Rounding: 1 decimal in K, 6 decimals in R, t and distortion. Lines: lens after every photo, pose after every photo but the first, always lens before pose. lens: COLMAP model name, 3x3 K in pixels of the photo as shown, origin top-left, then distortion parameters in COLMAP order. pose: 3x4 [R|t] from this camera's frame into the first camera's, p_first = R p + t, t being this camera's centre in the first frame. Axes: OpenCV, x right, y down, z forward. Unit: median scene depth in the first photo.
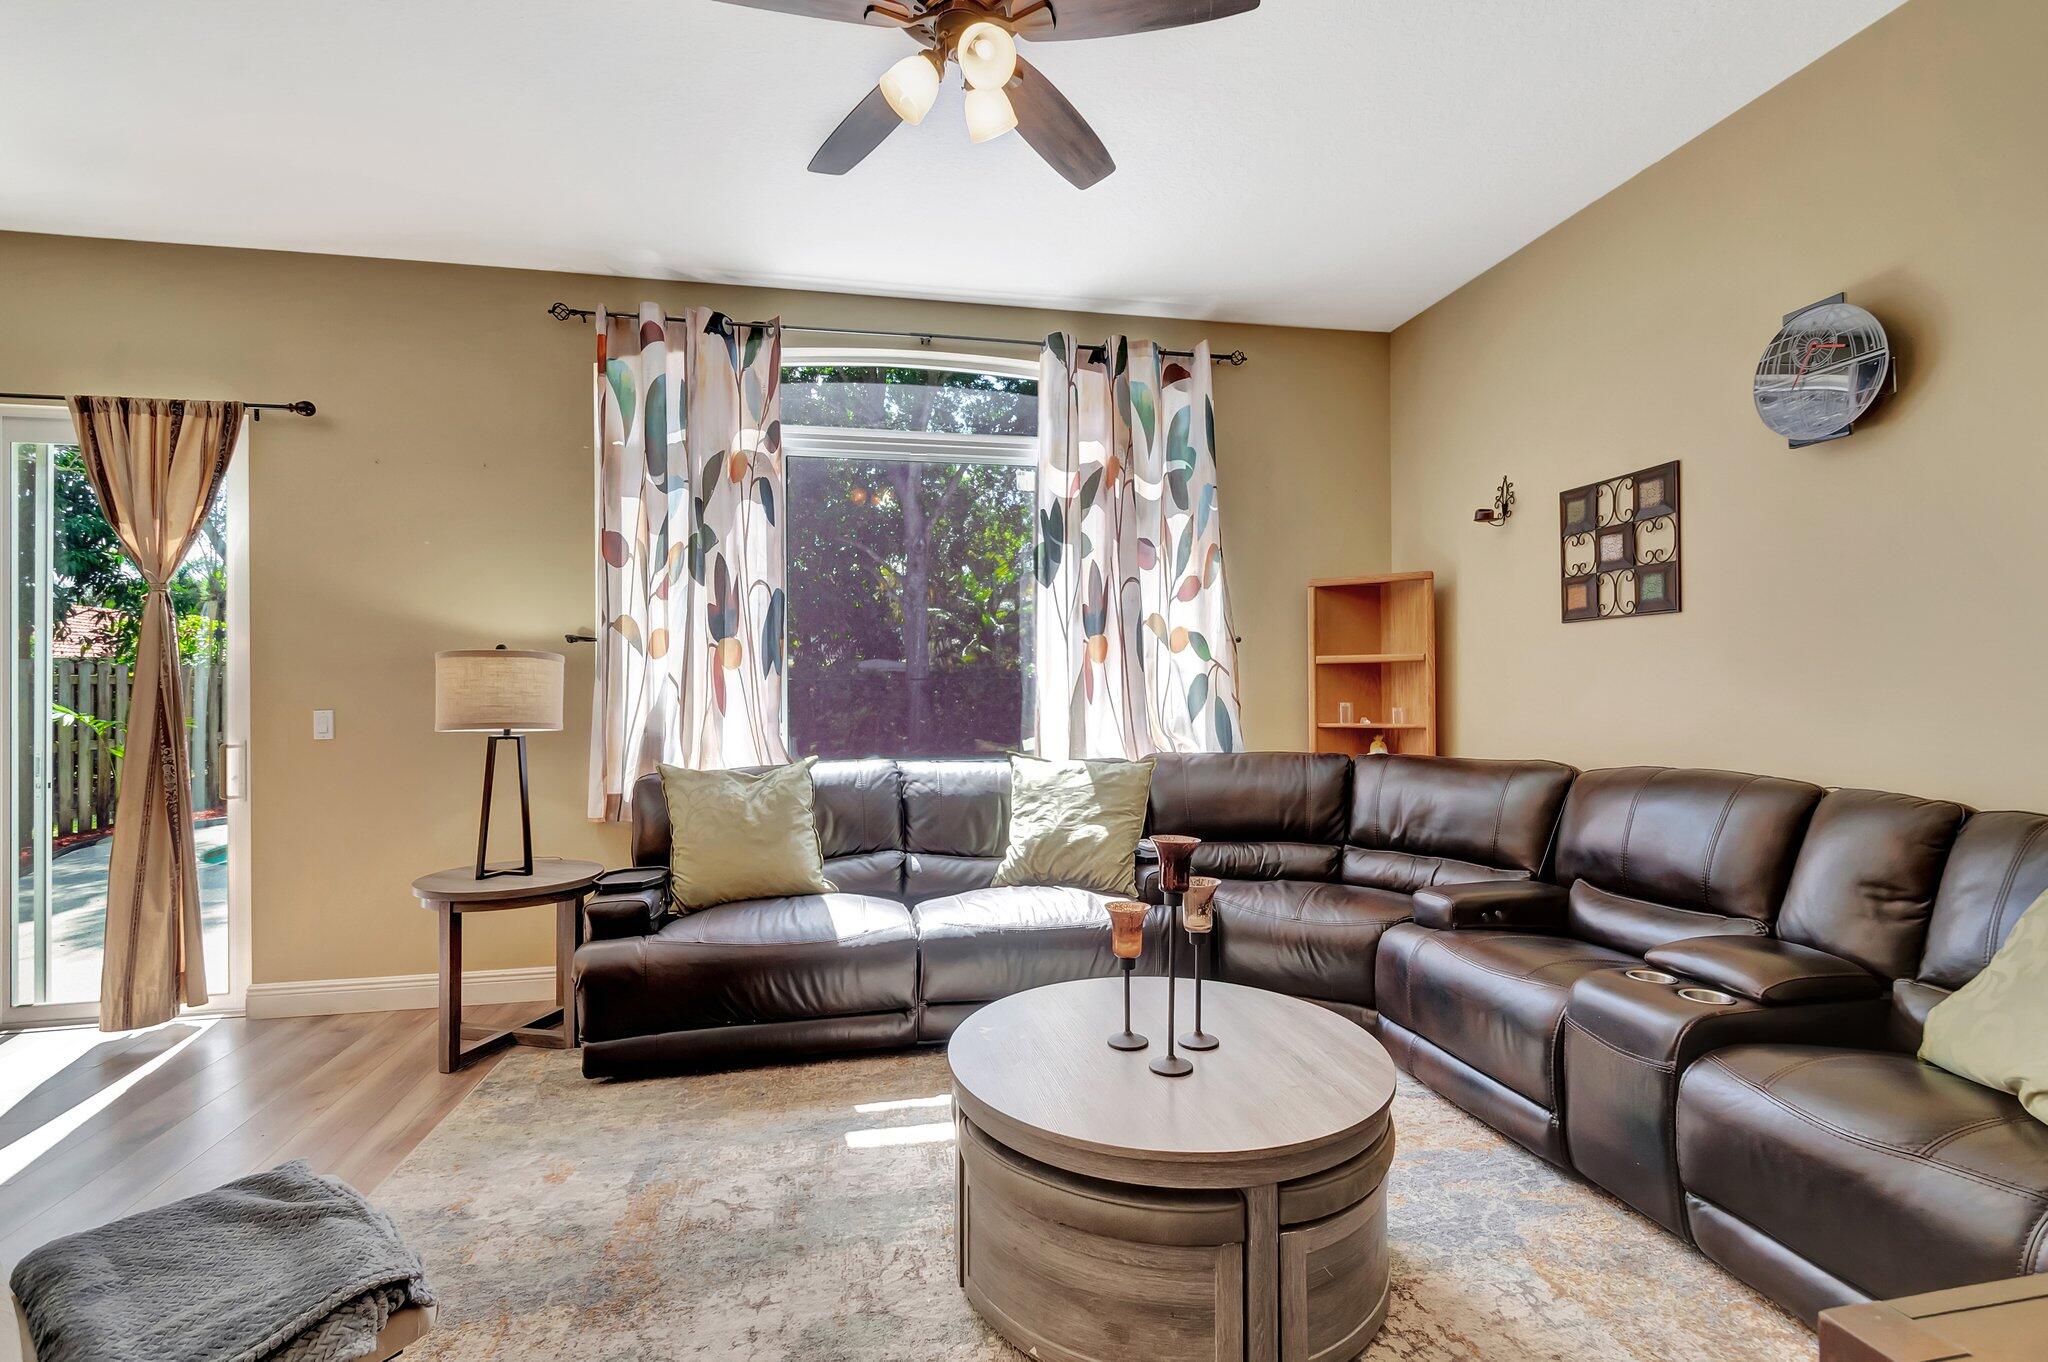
lens RADIAL K [[914.2, 0, 1026.6], [0, 914.2, 693.0], [0, 0, 1]] dist [-0.001111, -0.000375]
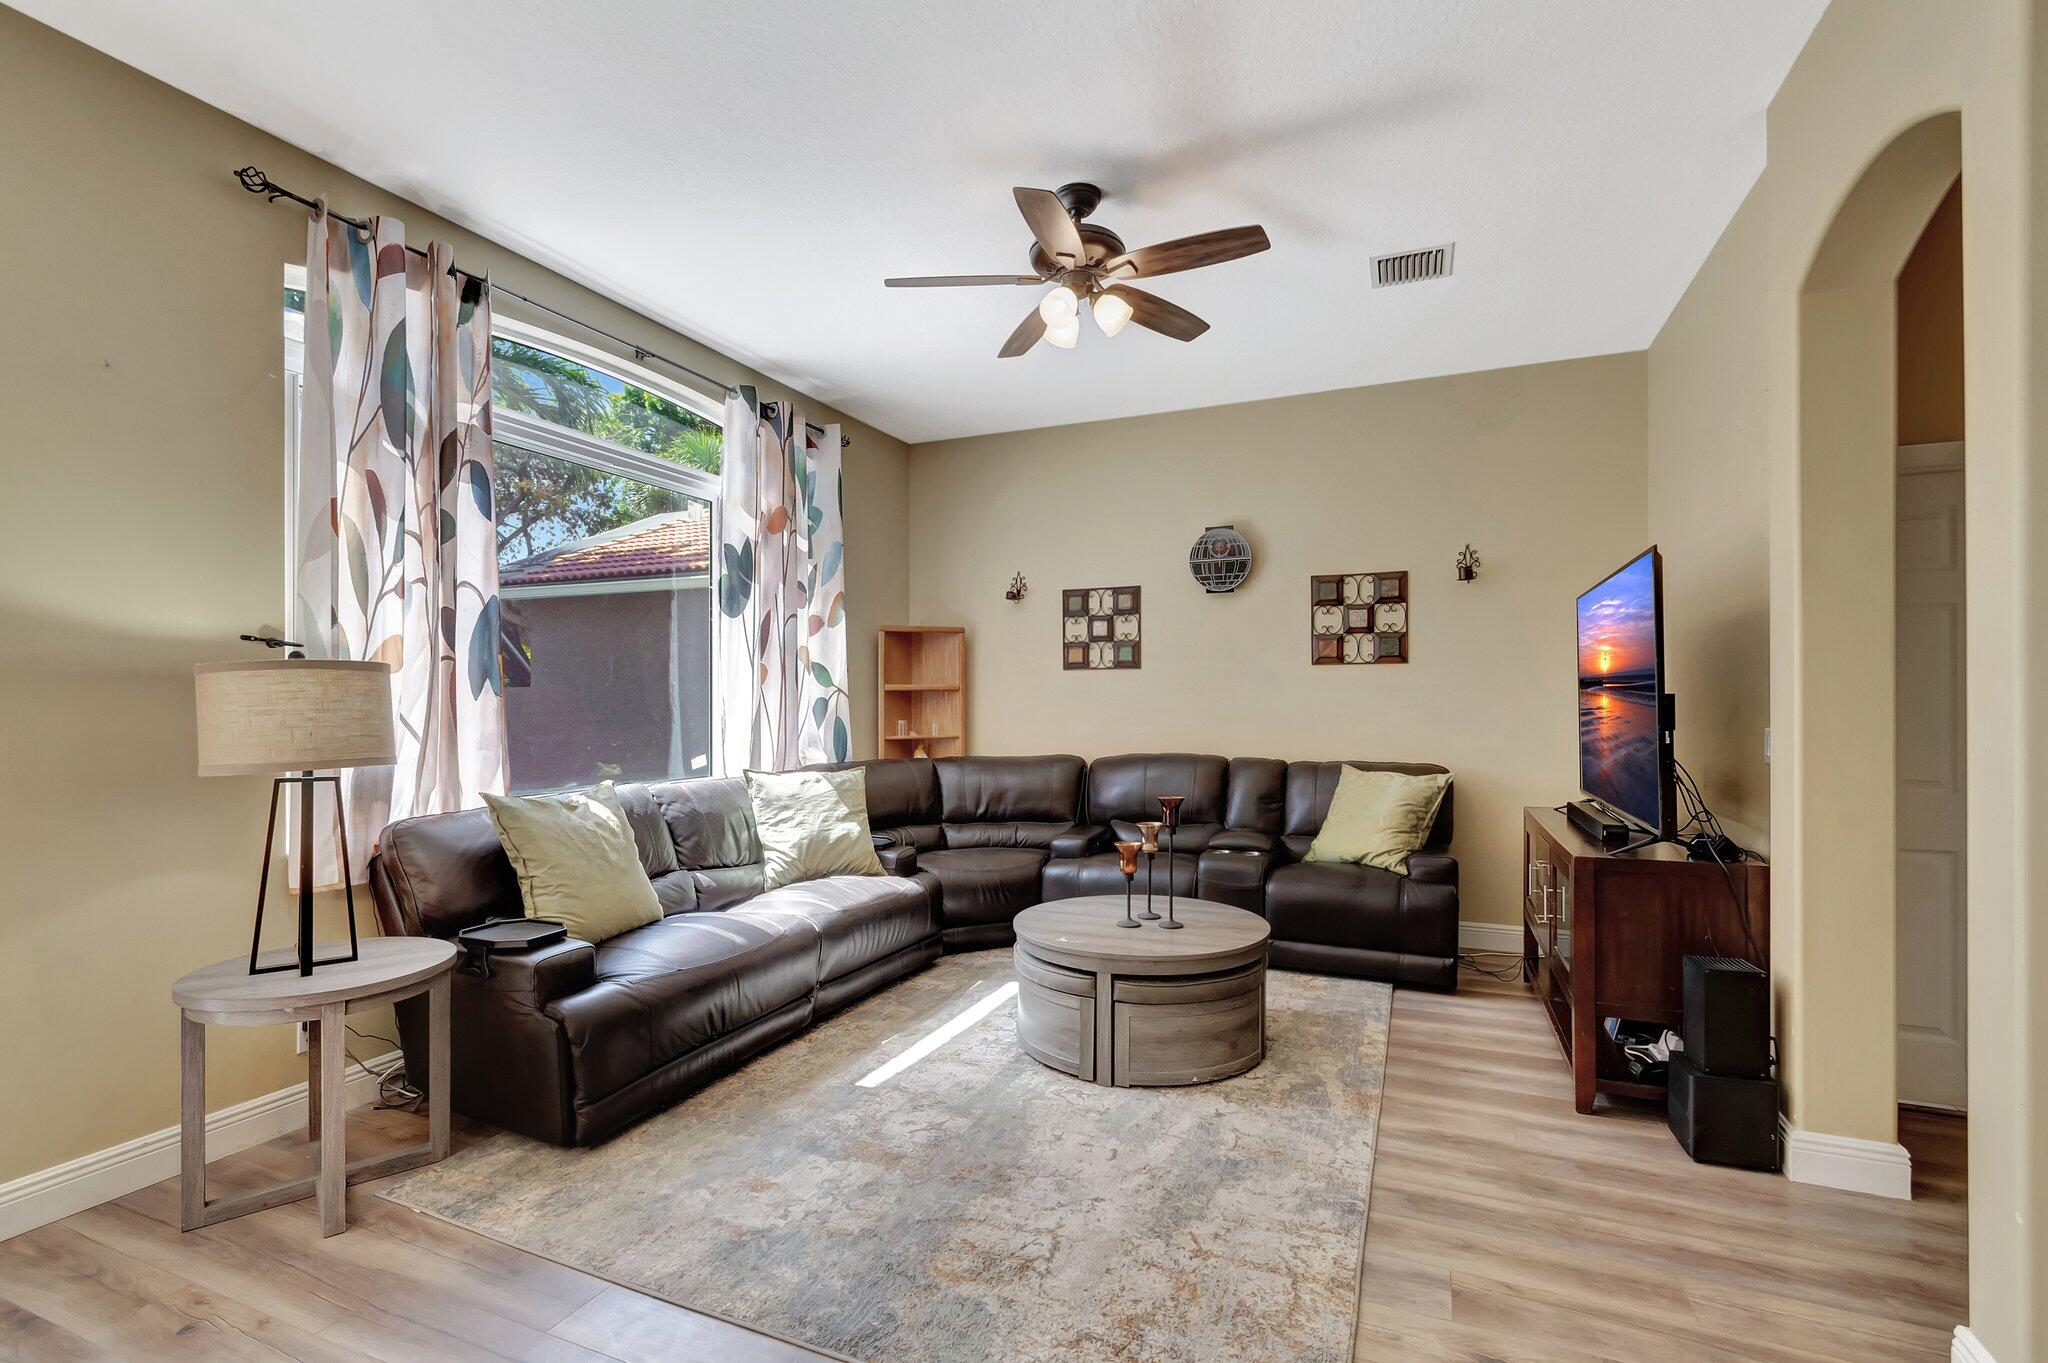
lens RADIAL K [[926.4, 0, 1027.0], [0, 926.4, 705.1], [0, 0, 1]] dist [-0.002558, -0.000664]
pose [[0.575477, 0.003916, 0.817808, -0.808239], [0.000206, 0.999988, -0.004933, -0.005812], [-0.817818, 0.003008, 0.575469, 0.101739]]
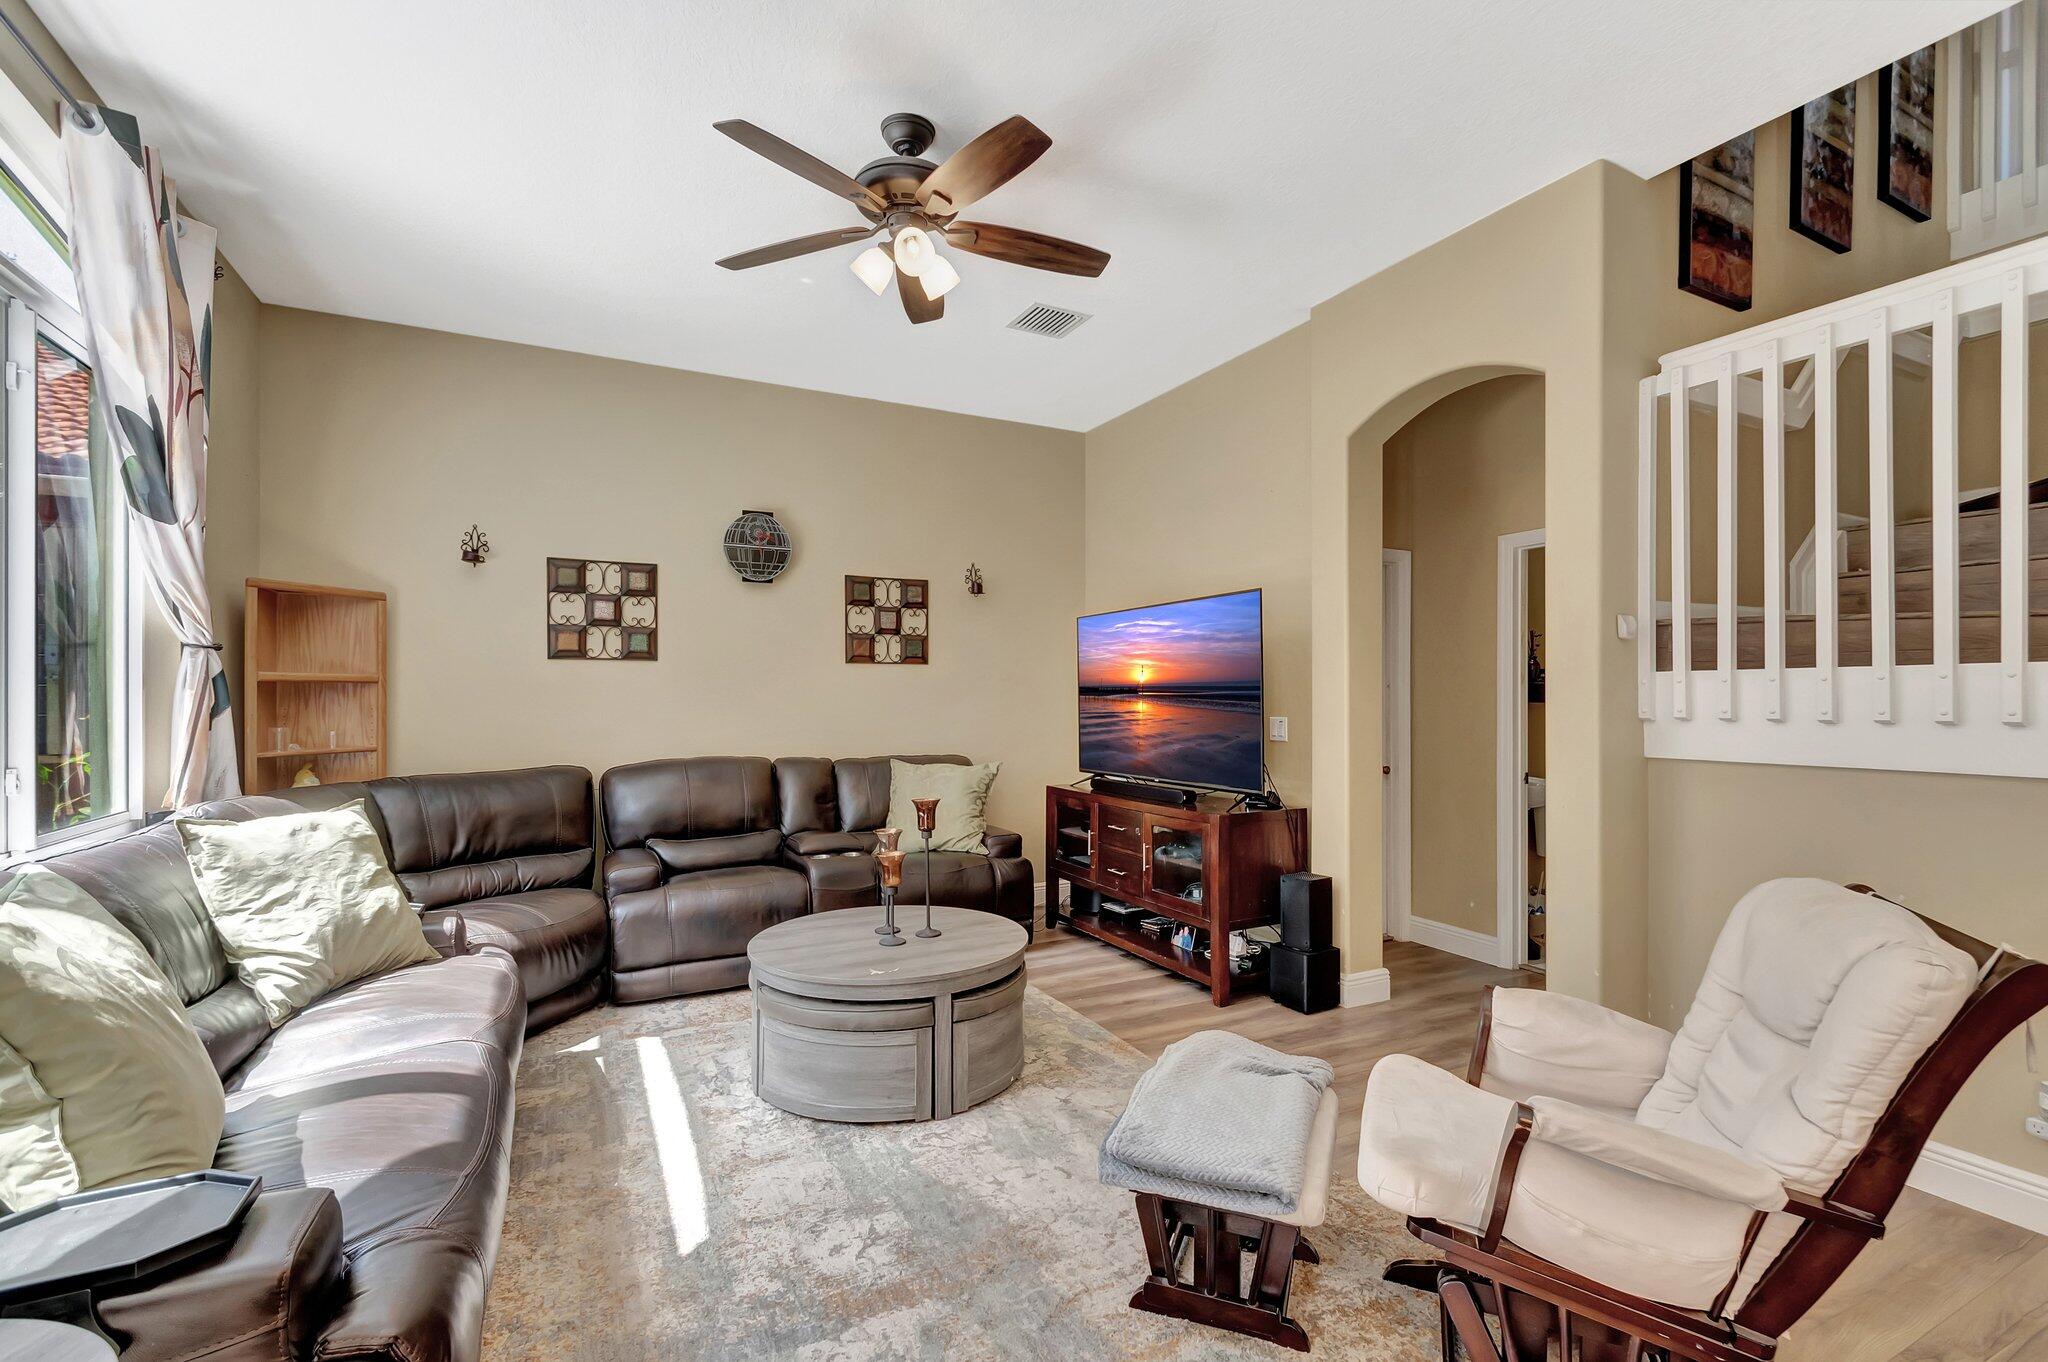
lens RADIAL K [[899.0, 0, 1029.4], [0, 899.0, 698.7], [0, 0, 1]] dist [0.000190, -0.000274]
pose [[-0.265970, 0.008203, 0.963946, -0.820165], [0.006711, 0.999955, -0.006658, -0.007449], [-0.963958, 0.004698, -0.266014, 0.687191]]
